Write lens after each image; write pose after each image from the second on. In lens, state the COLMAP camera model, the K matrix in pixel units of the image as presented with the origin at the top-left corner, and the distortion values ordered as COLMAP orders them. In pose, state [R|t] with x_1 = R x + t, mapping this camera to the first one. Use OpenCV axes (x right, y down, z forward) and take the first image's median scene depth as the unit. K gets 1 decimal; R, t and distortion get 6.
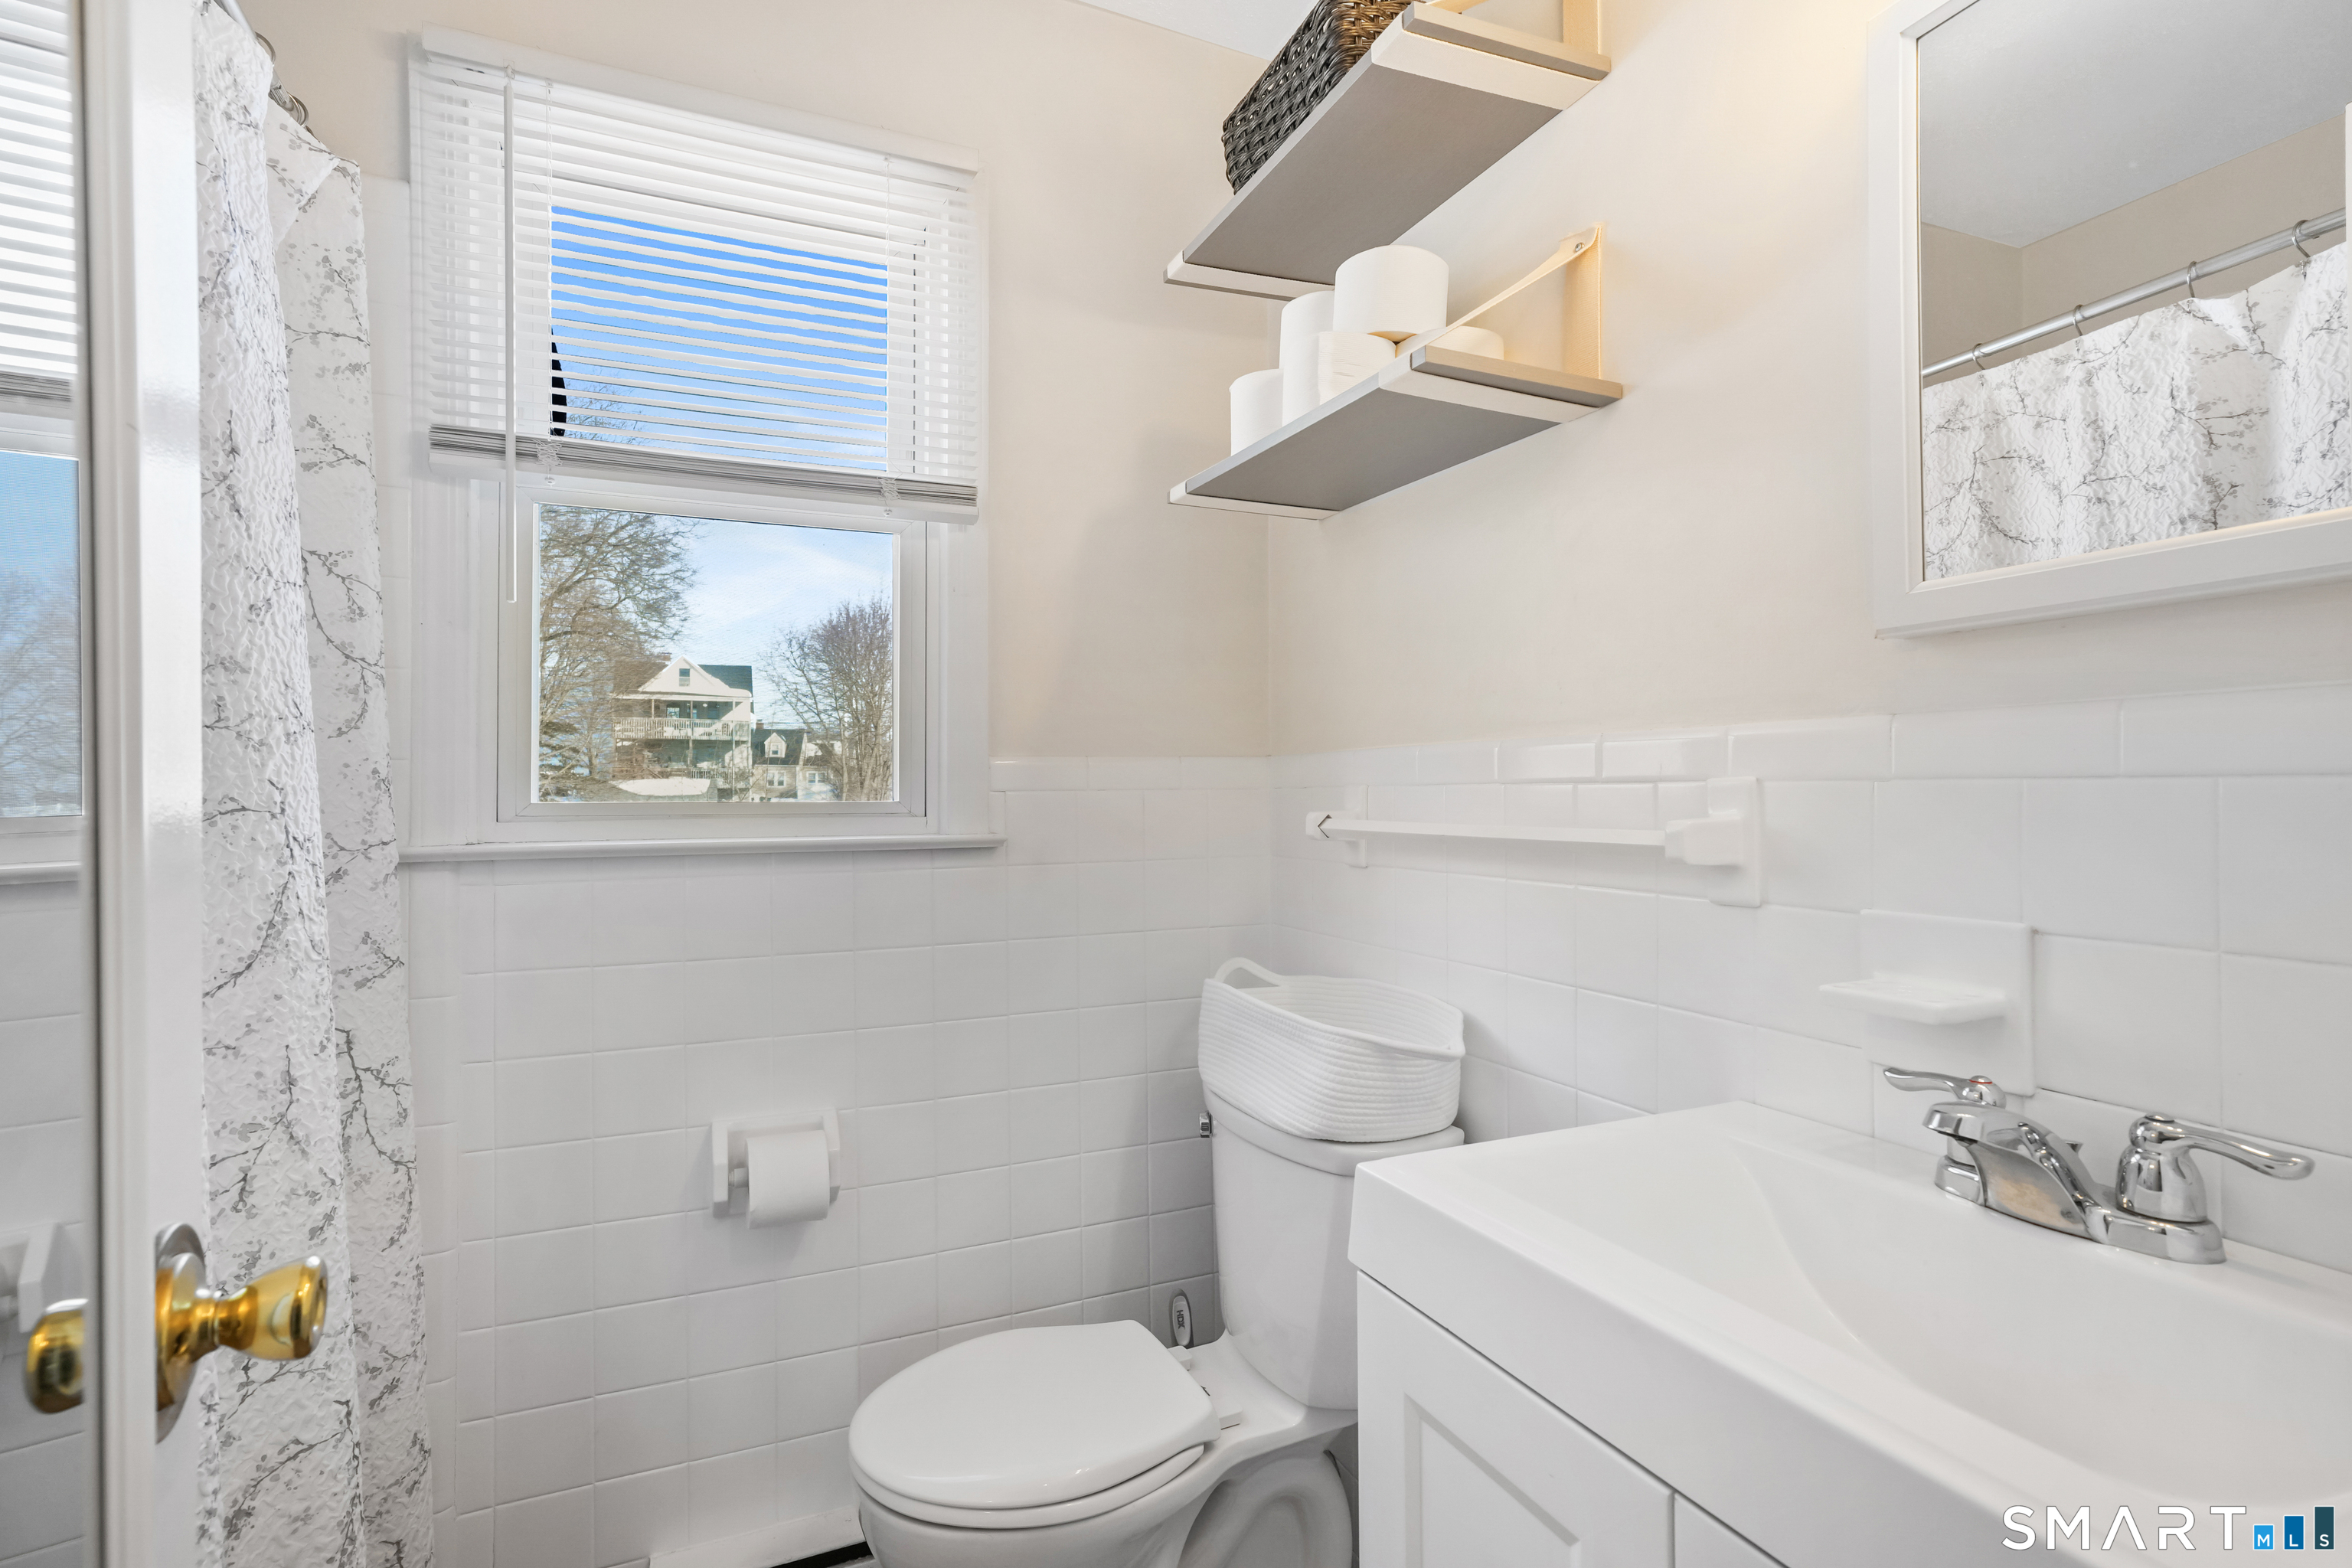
lens RADIAL K [[1119.1, 0, 1176.0], [0, 1119.1, 784.0], [0, 0, 1]] dist [-0.000231, -0.000059]
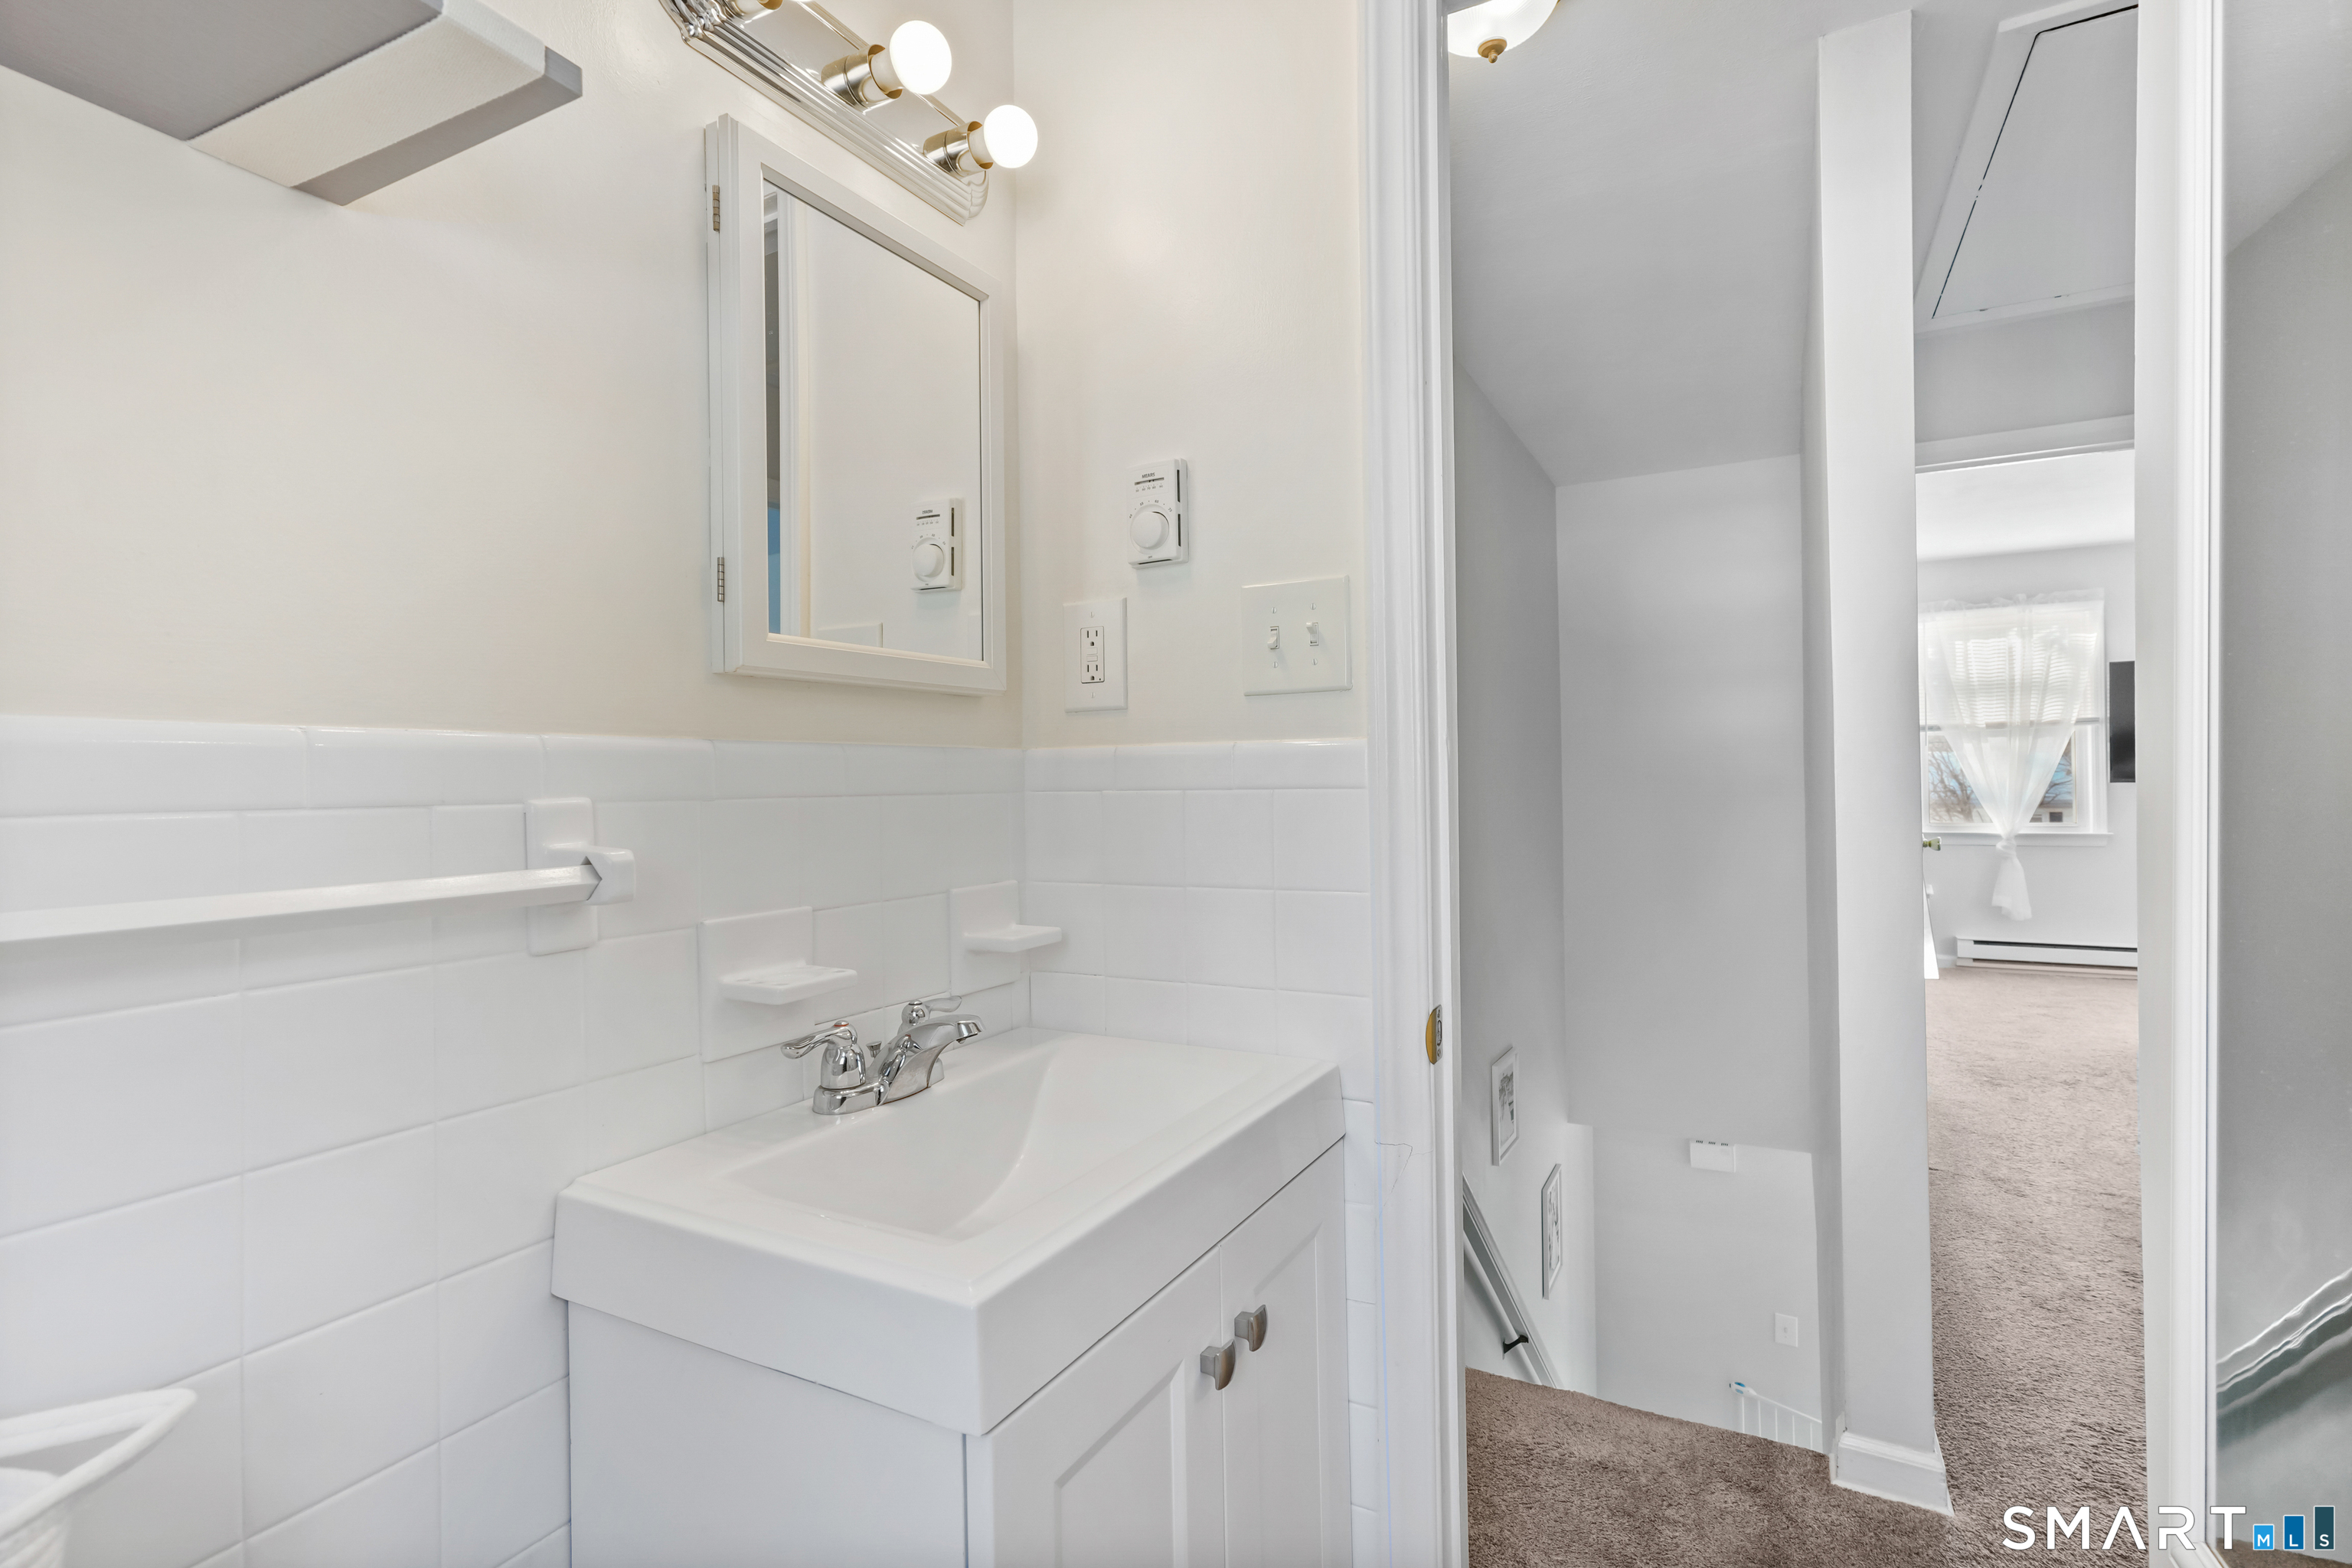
lens RADIAL K [[1119.1, 0, 1176.0], [0, 1119.1, 784.0], [0, 0, 1]] dist [-0.000231, -0.000059]
pose [[-0.609055, 0.017171, 0.792942, -0.516876], [0.017942, 0.999808, -0.007870, -0.002165], [-0.792925, 0.009434, -0.609246, 1.325613]]
